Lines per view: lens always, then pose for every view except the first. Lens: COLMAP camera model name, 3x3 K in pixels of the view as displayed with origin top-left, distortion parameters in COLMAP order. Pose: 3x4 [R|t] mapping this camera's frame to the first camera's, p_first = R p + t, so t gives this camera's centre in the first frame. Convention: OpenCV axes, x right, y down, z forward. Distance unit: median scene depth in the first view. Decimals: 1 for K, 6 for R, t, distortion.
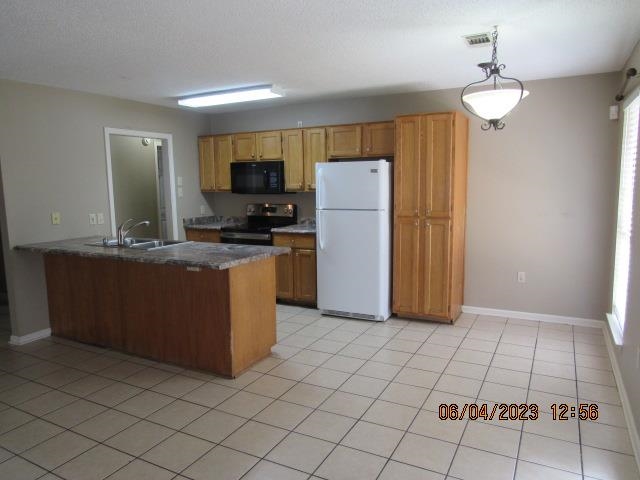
lens RADIAL K [[457.7, 0, 320.1], [0, 457.7, 241.5], [0, 0, 1]] dist [-0.036979, 0.013932]
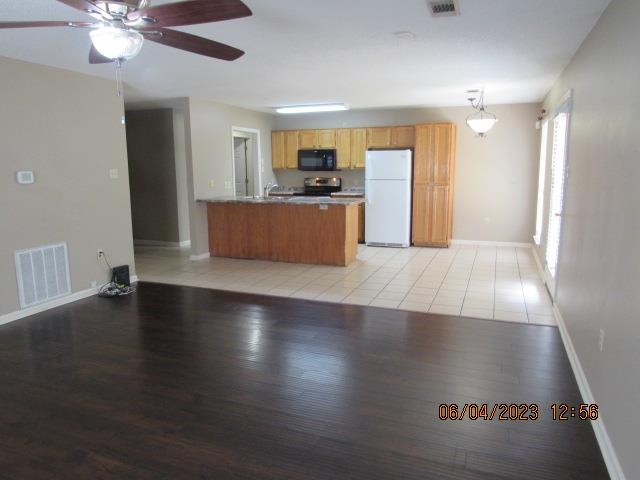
lens RADIAL K [[457.7, 0, 319.6], [0, 457.7, 238.5], [0, 0, 1]] dist [-0.036979, 0.013932]
pose [[0.993576, -0.009440, 0.112770, -0.358103], [0.006603, 0.999653, 0.025505, 0.096435], [-0.112972, -0.024597, 0.993294, -0.602339]]
